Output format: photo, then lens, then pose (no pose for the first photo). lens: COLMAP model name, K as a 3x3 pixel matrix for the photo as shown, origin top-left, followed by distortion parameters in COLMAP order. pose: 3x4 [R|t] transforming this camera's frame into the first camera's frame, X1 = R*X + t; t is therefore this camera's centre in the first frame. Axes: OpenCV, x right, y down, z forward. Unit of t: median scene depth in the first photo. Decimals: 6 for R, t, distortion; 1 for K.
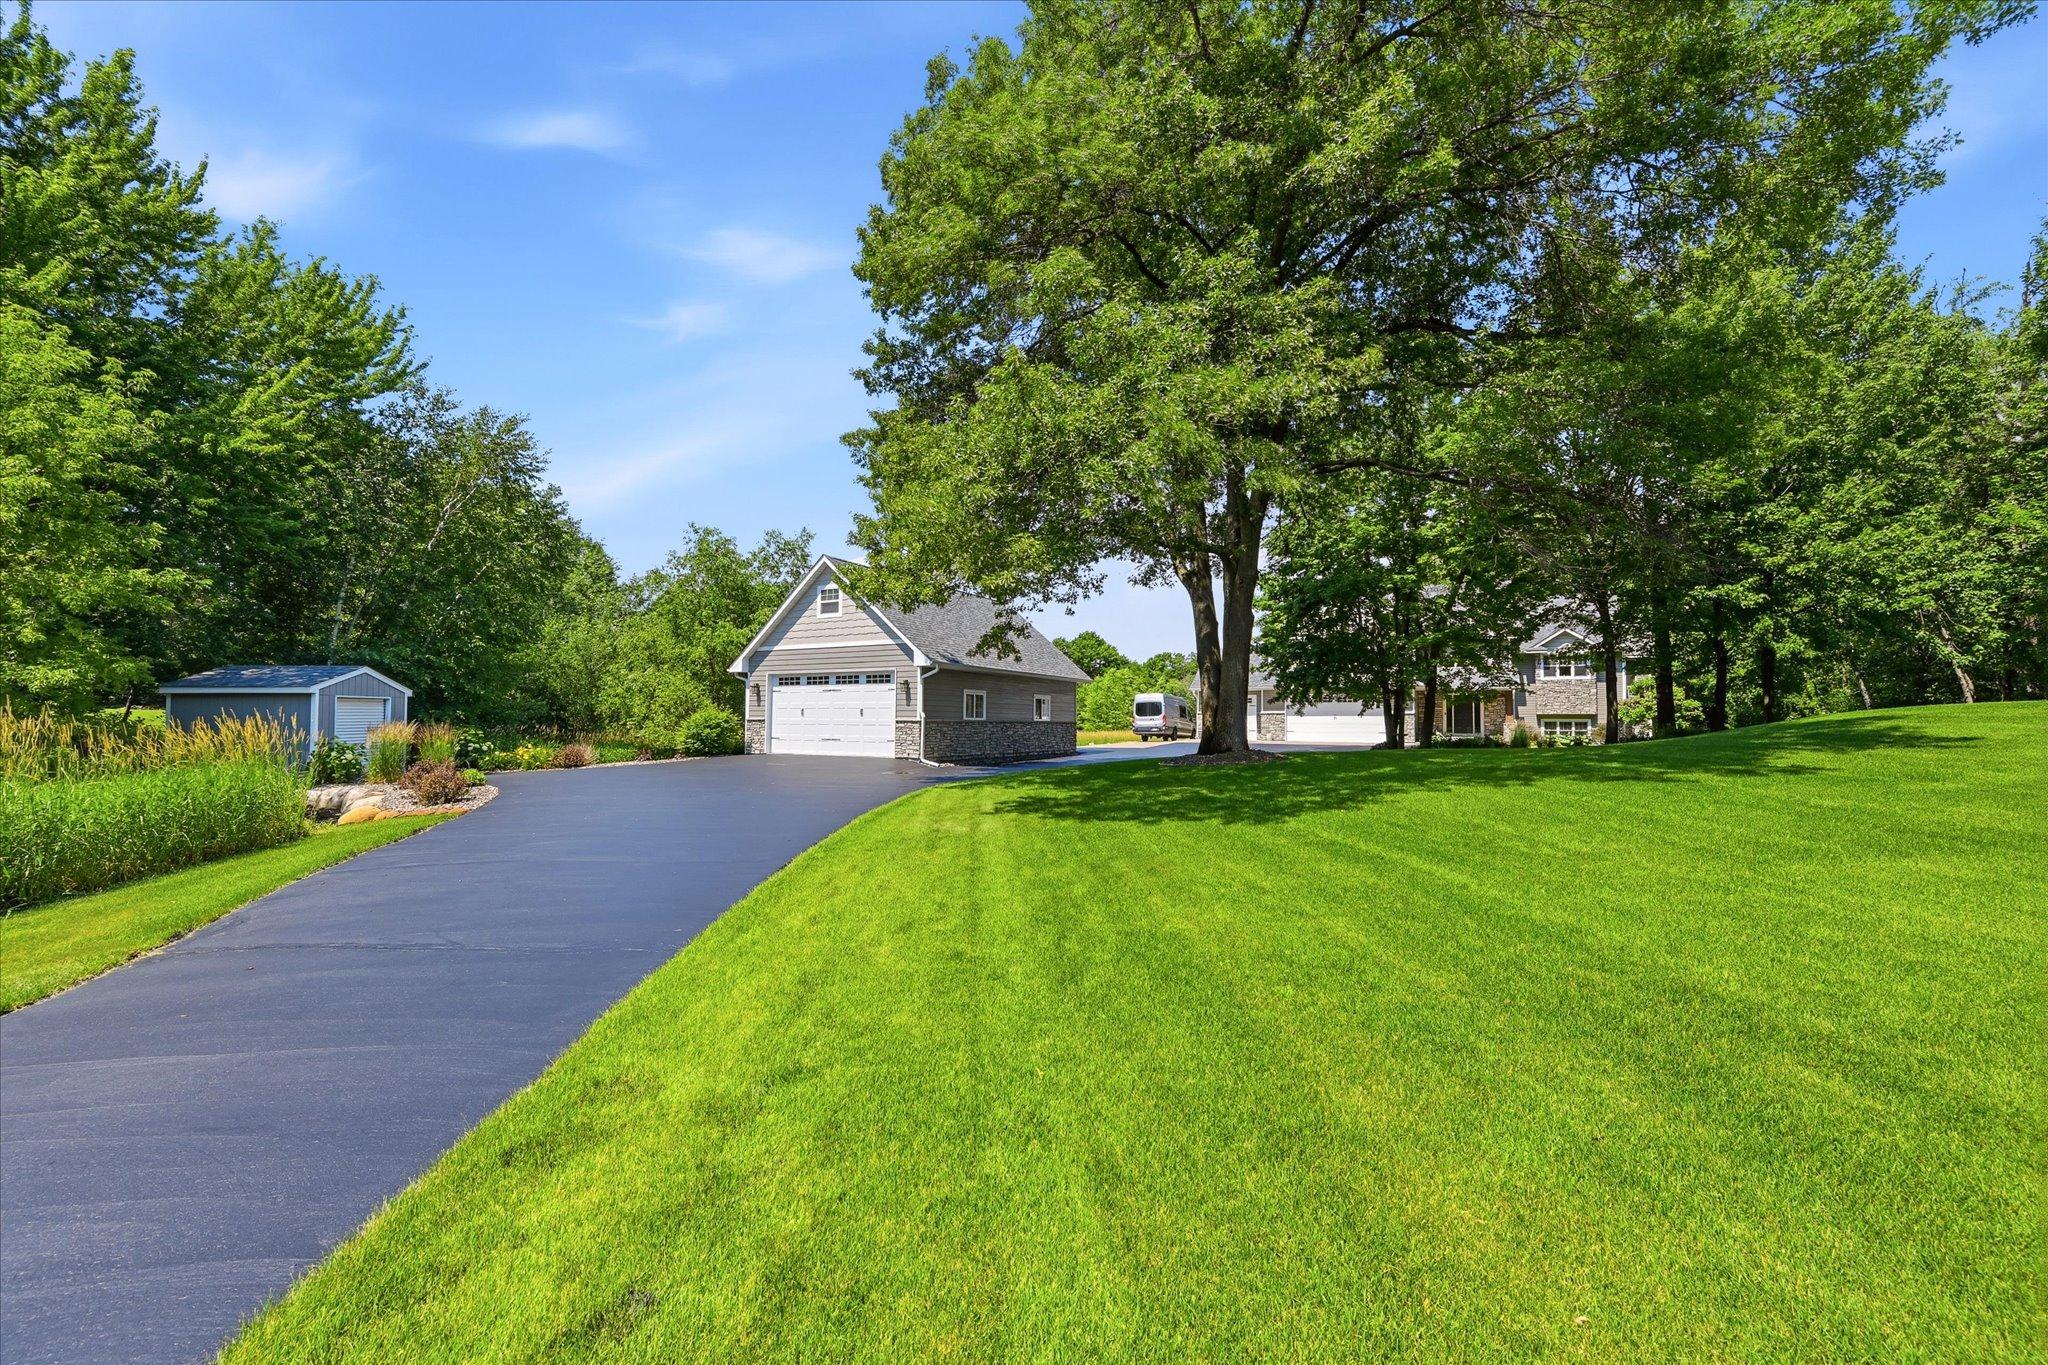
lens RADIAL K [[1306.6, 0, 1023.1], [0, 1306.6, 735.6], [0, 0, 1]] dist [-0.012045, 0.000788]
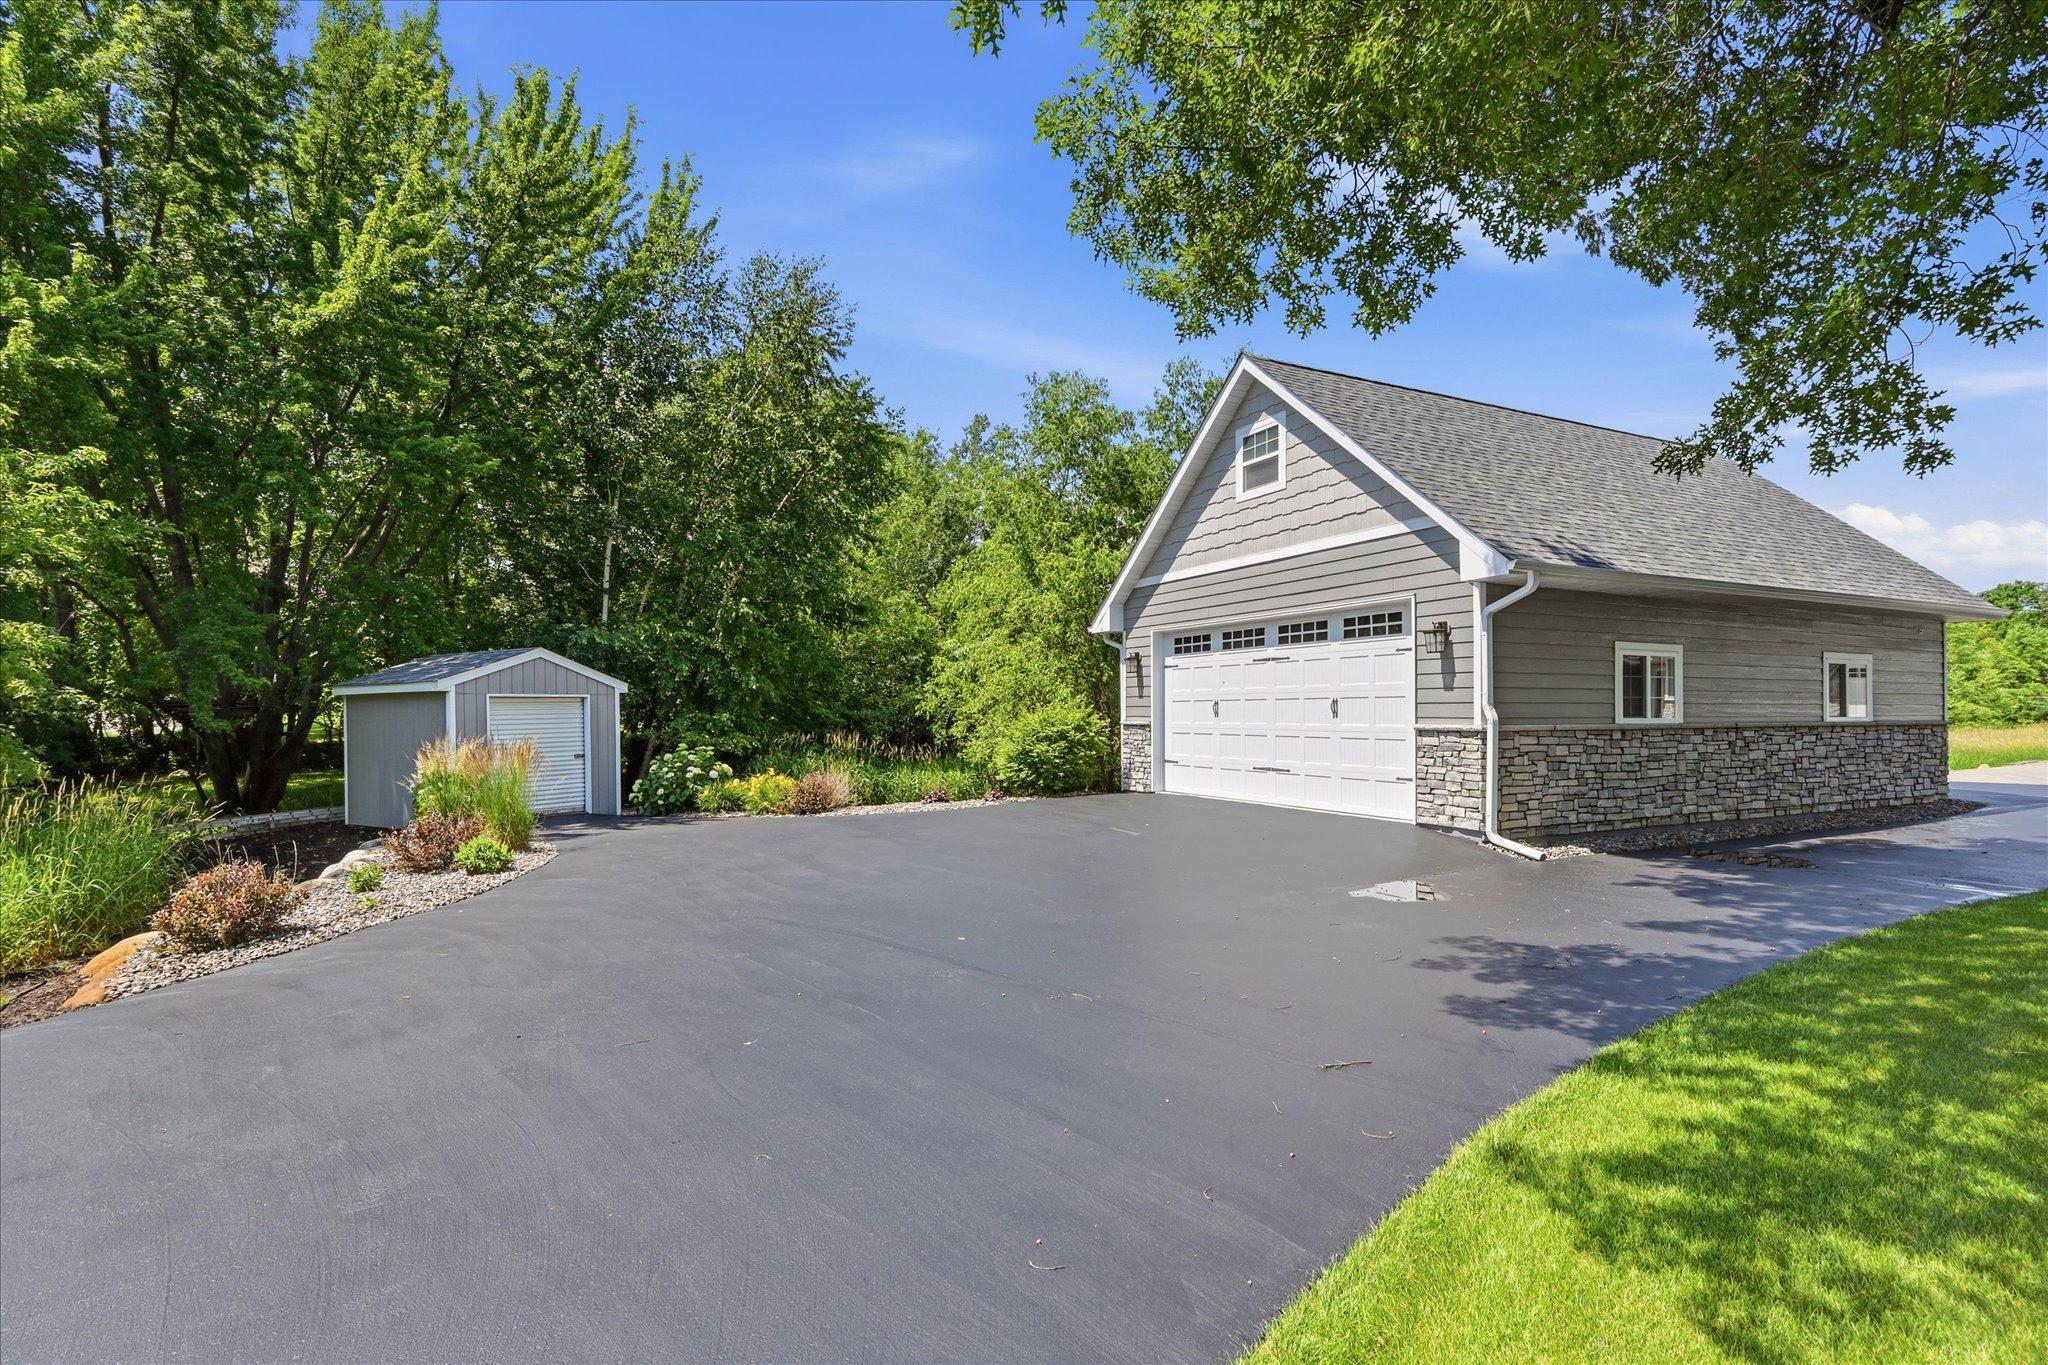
lens RADIAL K [[992.6, 0, 1015.9], [0, 992.6, 700.7], [0, 0, 1]] dist [-0.011999, -0.000118]
pose [[0.845614, -0.016792, -0.533531, -0.039877], [0.008931, 0.999810, -0.017312, -0.015491], [0.533720, 0.009875, 0.845603, 0.671069]]
